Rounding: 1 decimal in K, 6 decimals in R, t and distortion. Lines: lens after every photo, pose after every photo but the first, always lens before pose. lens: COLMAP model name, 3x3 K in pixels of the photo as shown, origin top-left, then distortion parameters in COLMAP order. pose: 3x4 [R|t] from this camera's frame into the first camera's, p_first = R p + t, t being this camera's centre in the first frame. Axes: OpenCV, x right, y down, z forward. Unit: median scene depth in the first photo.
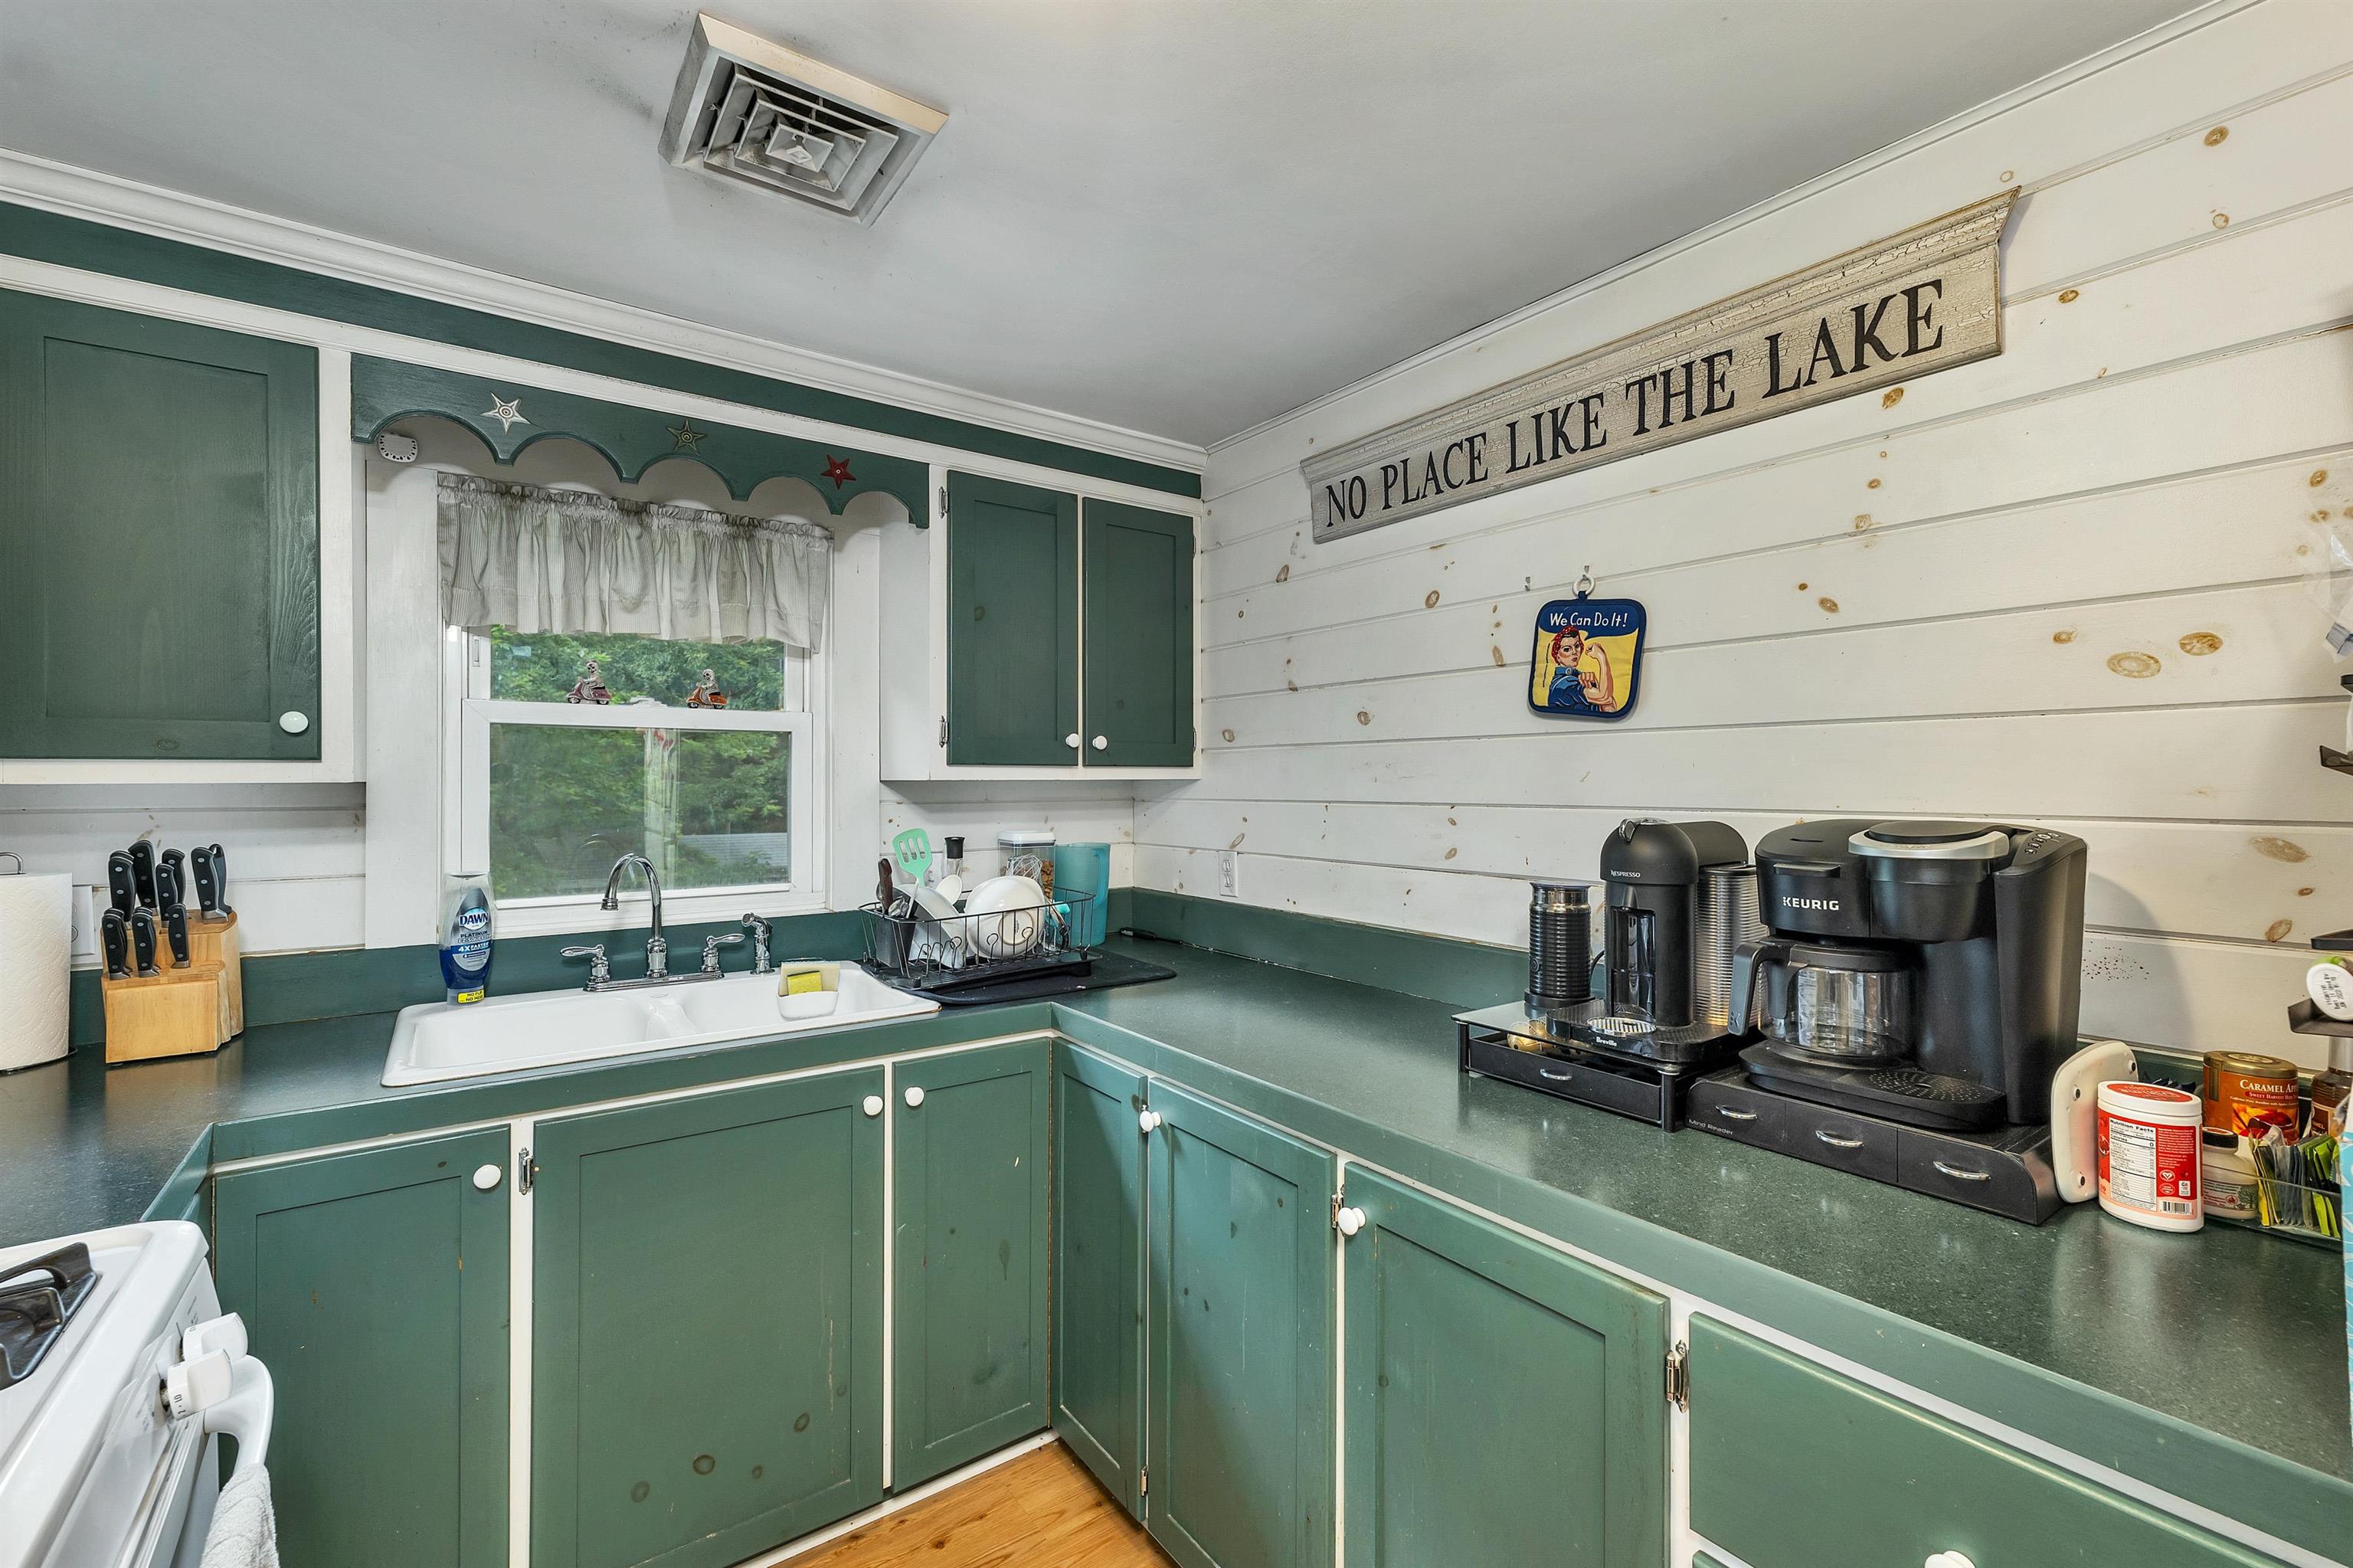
lens RADIAL K [[998.7, 0, 1158.7], [0, 998.7, 784.6], [0, 0, 1]] dist [0.000806, 0.000690]
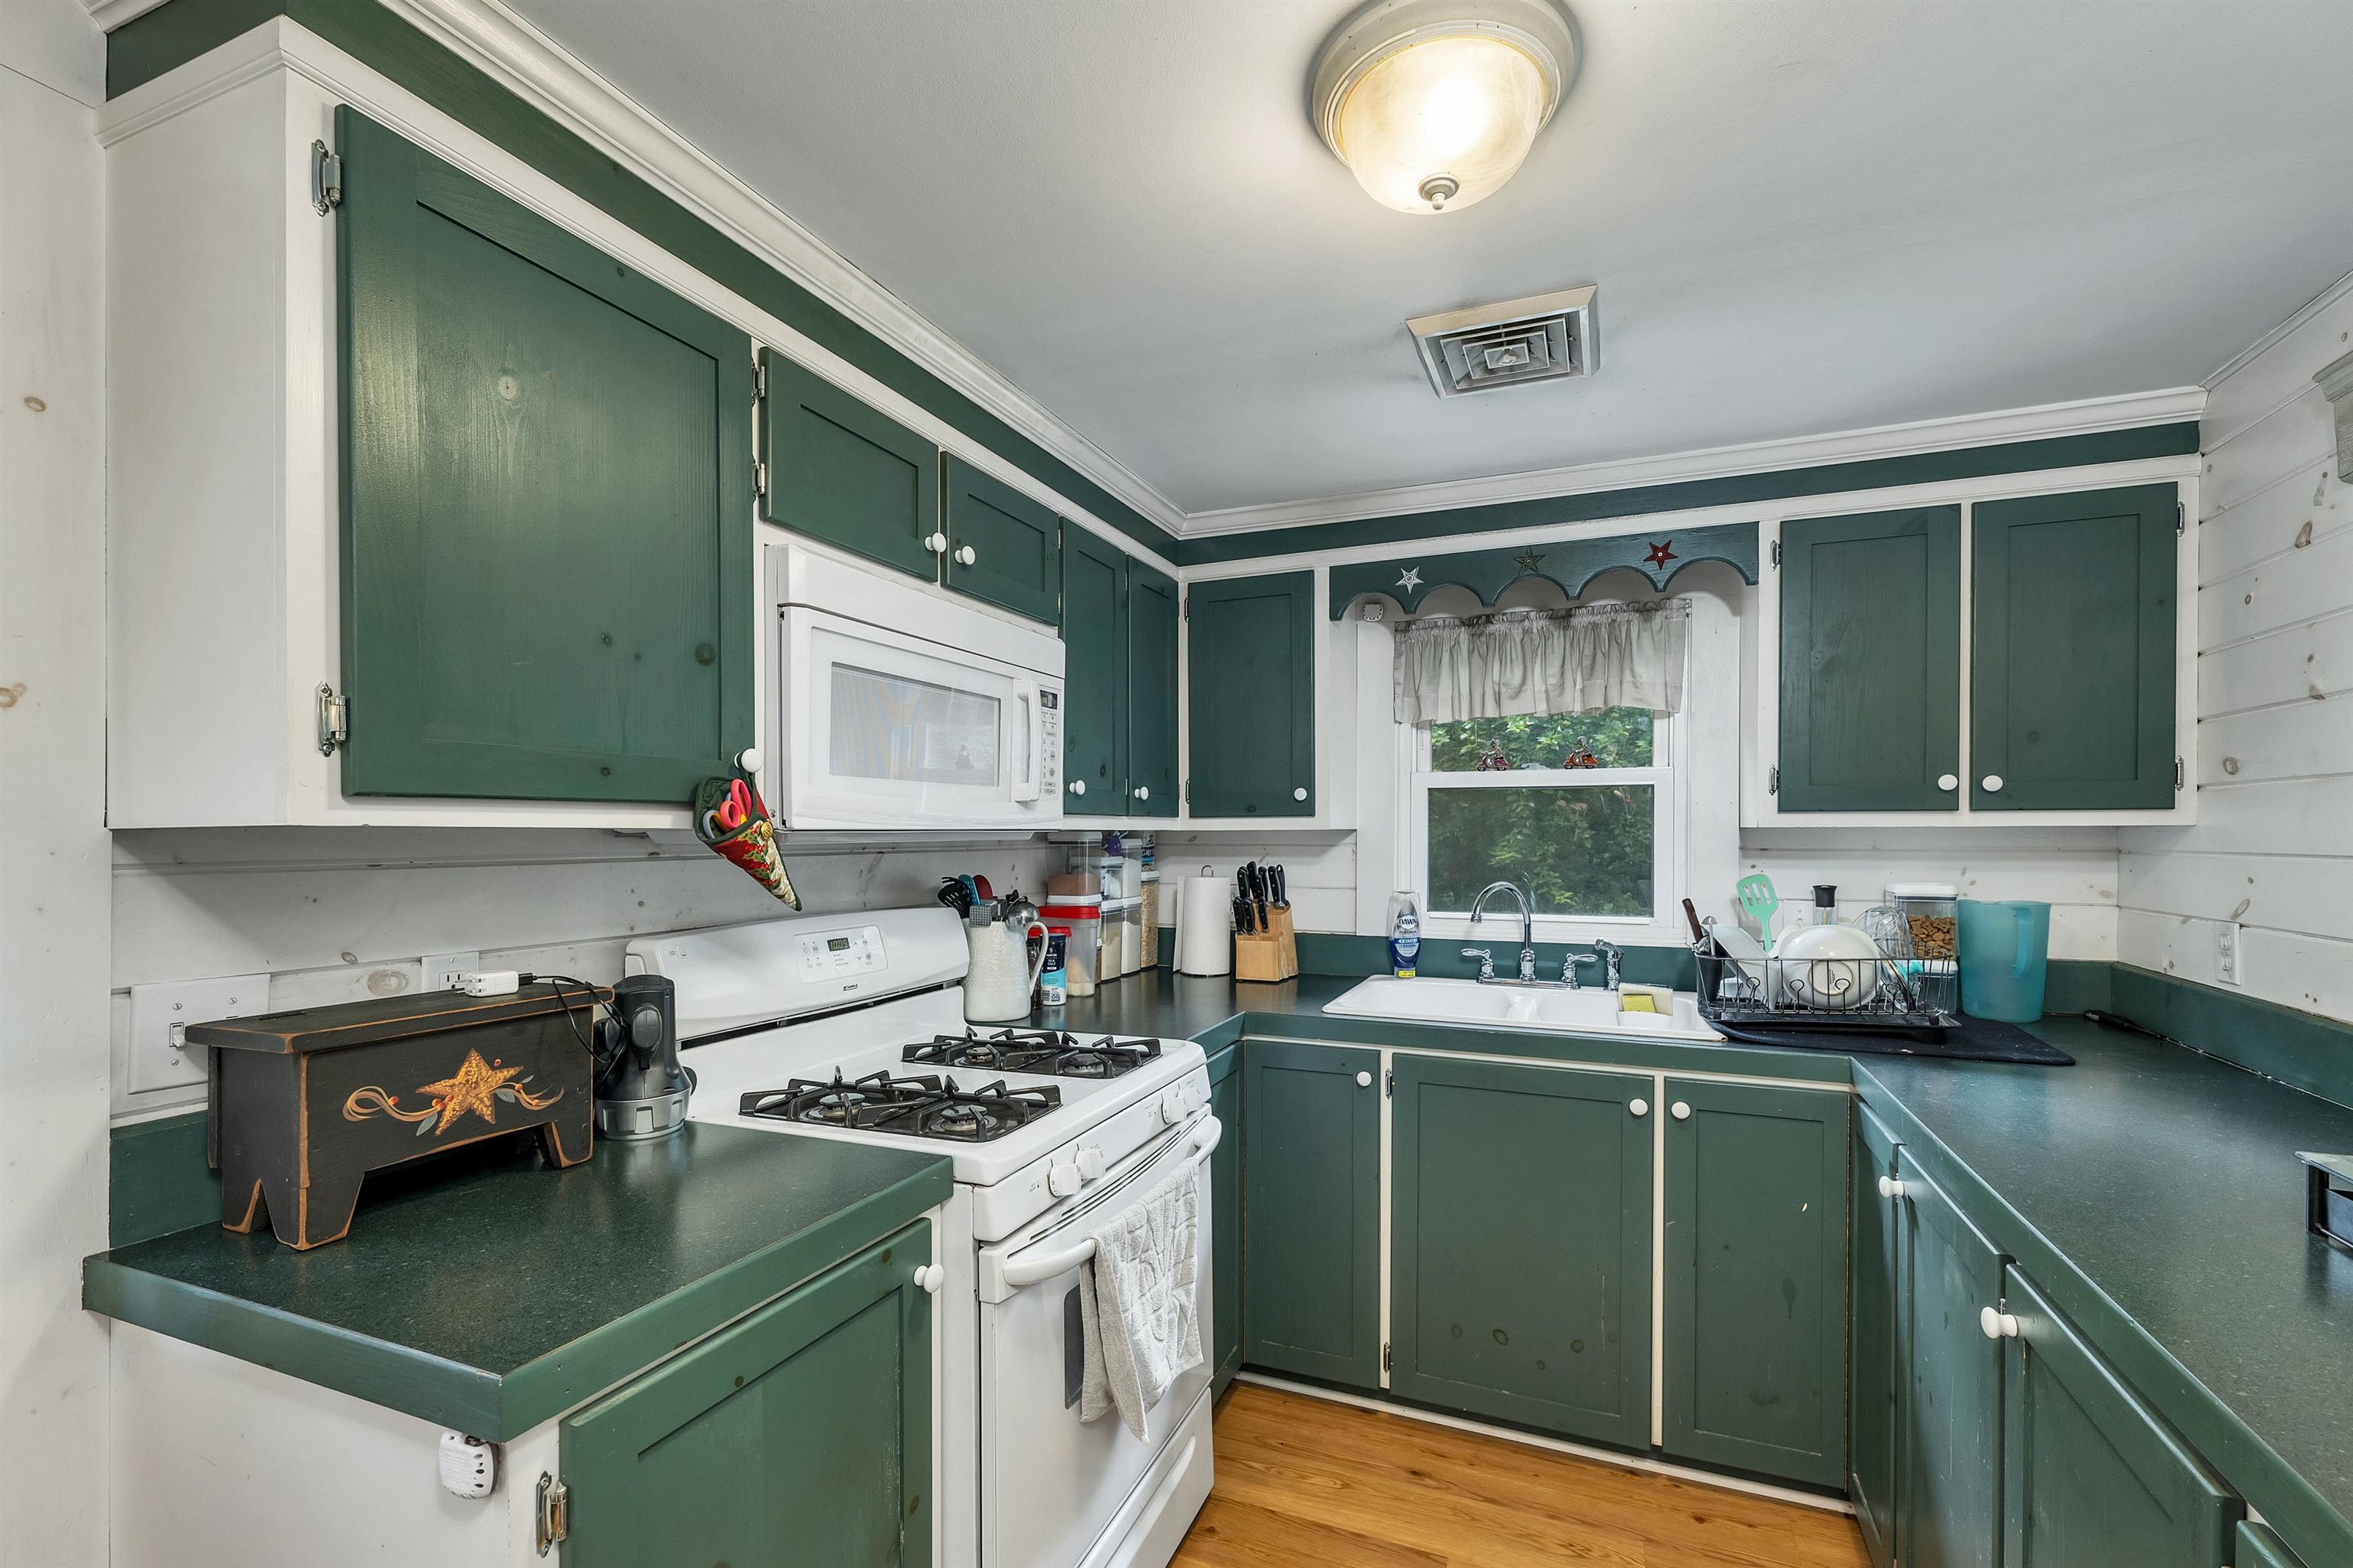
lens RADIAL K [[998.7, 0, 1225.7], [0, 998.7, 846.2], [0, 0, 1]] dist [0.000806, 0.000690]
pose [[0.552788, 0.014467, -0.833197, 0.360905], [-0.001852, 0.999868, 0.016132, -0.000708], [0.833320, -0.007375, 0.552742, -0.037464]]
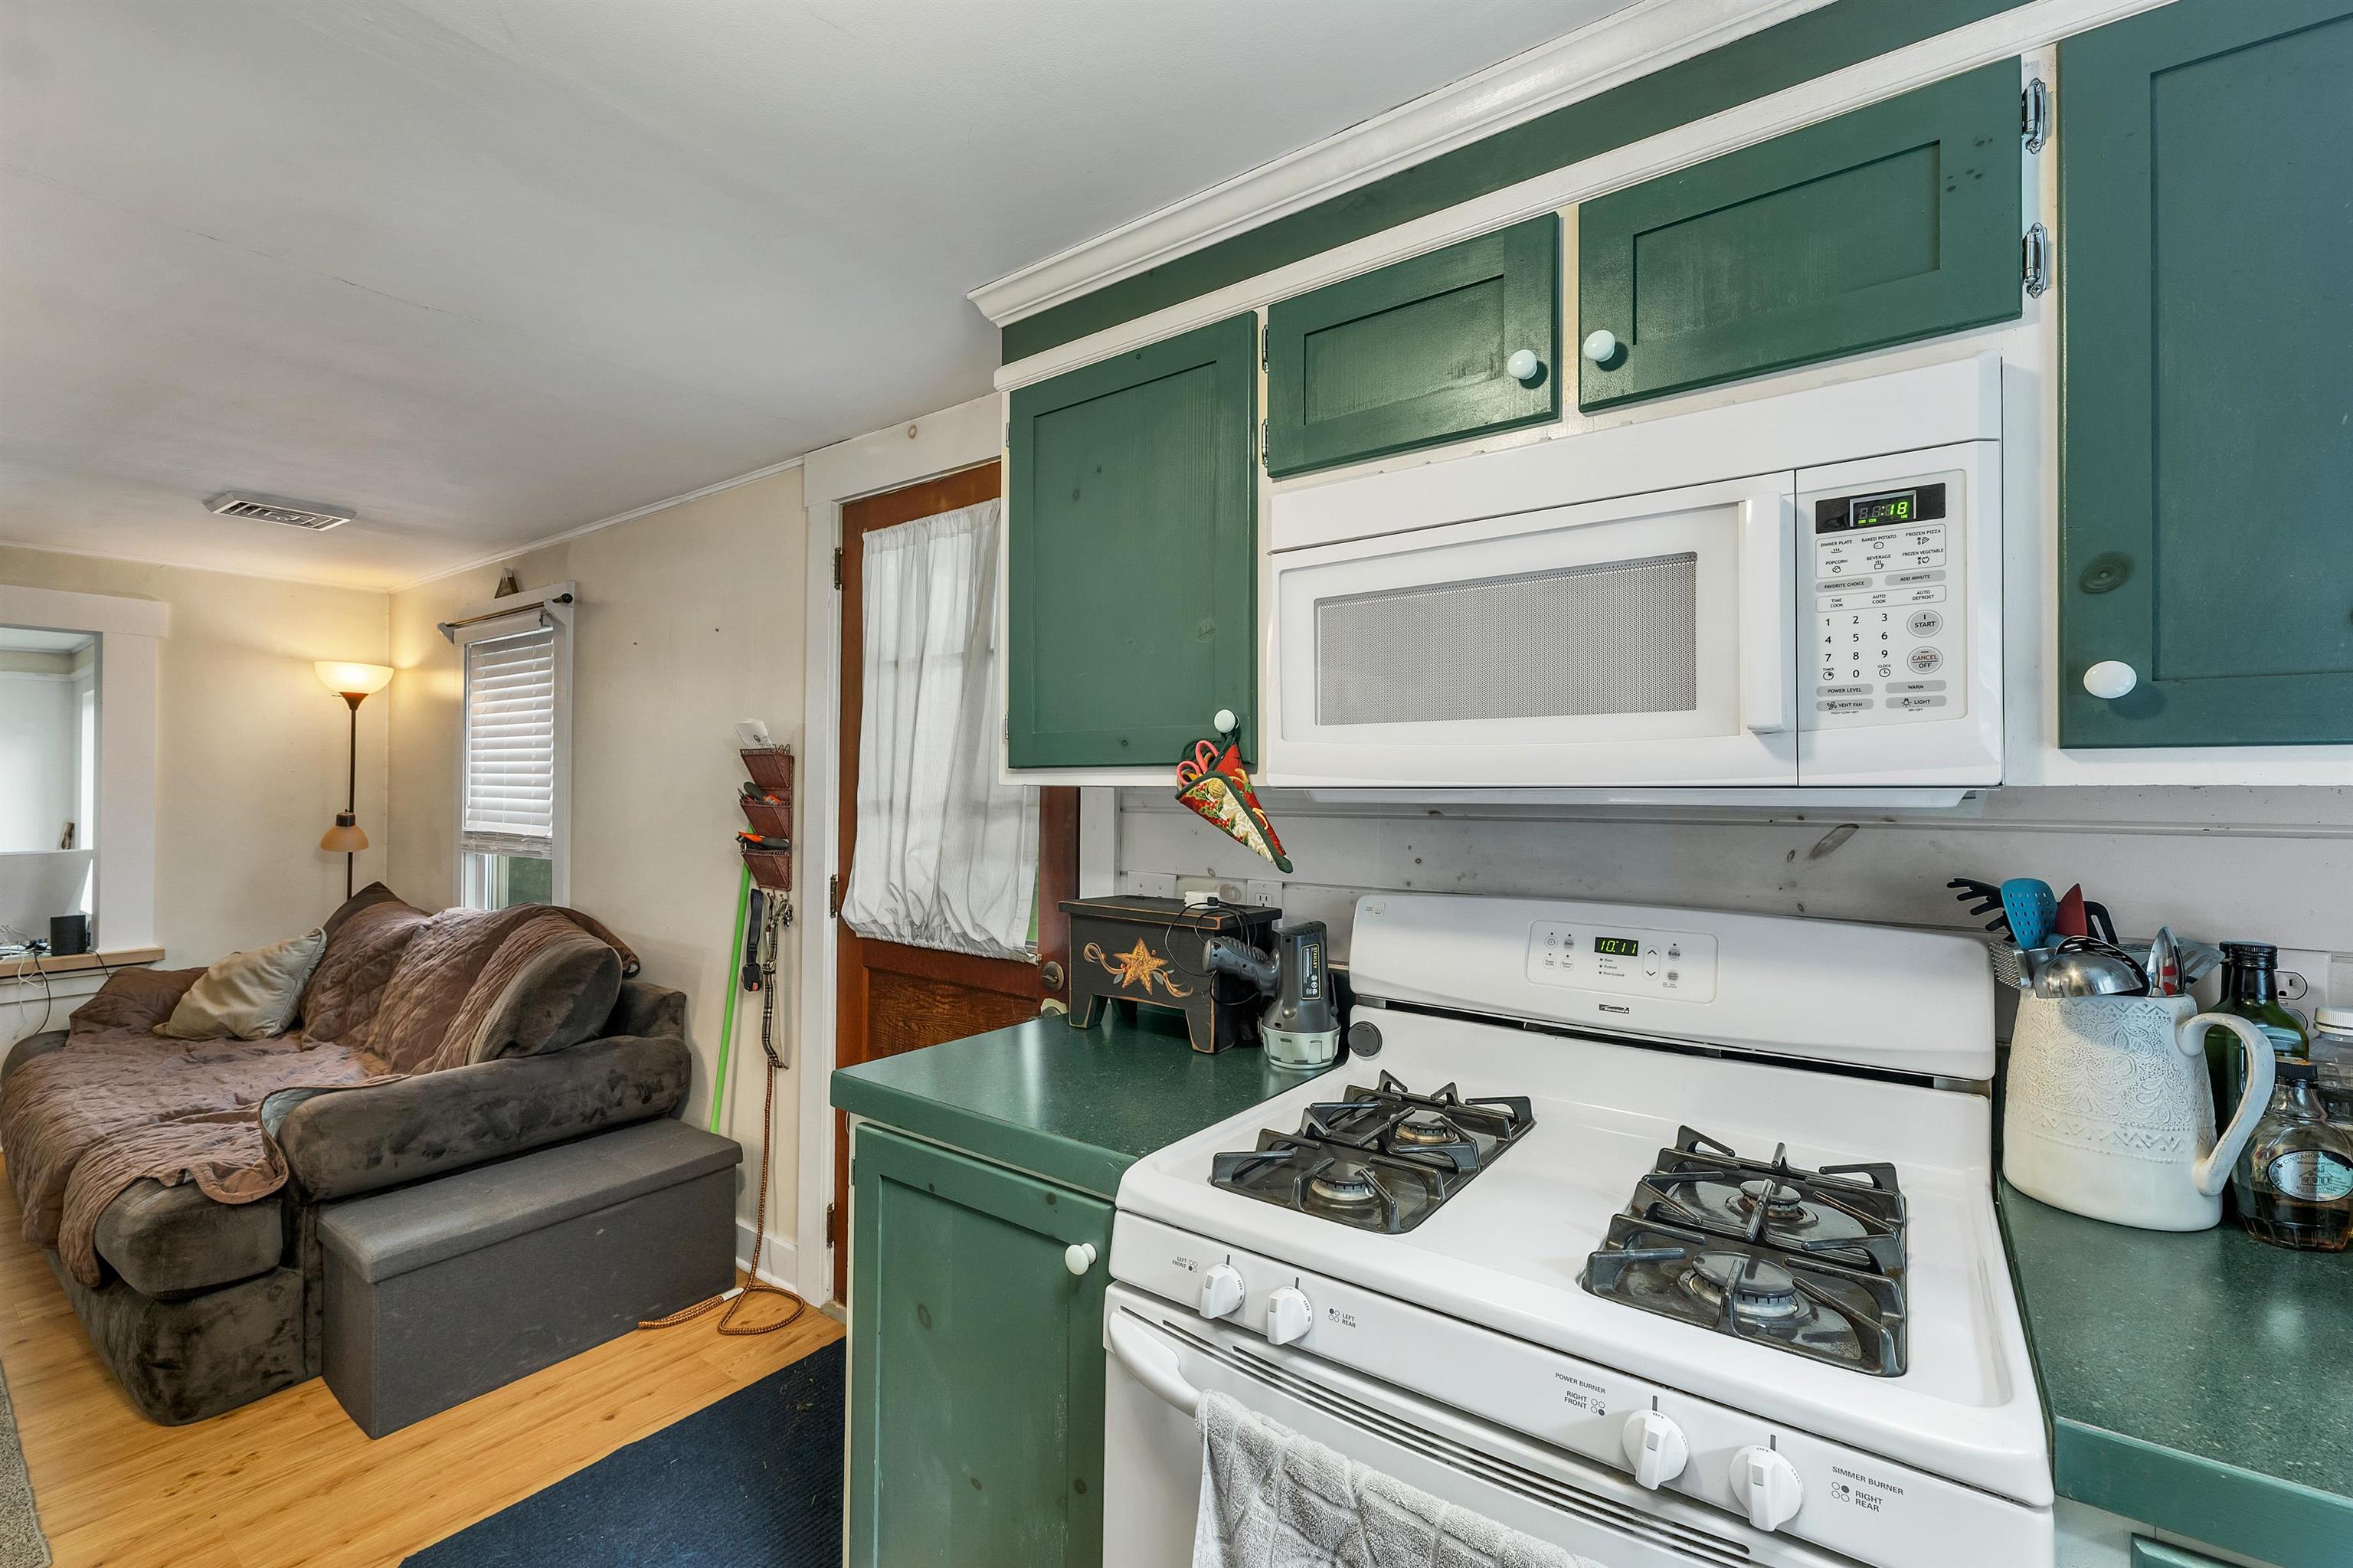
lens RADIAL K [[998.7, 0, 1168.0], [0, 998.7, 786.4], [0, 0, 1]] dist [0.000806, 0.000690]
pose [[-0.950557, -0.000610, -0.310551, -0.099877], [-0.000042, 0.999998, -0.001834, 0.000295], [0.310551, -0.001730, -0.950555, 0.695157]]
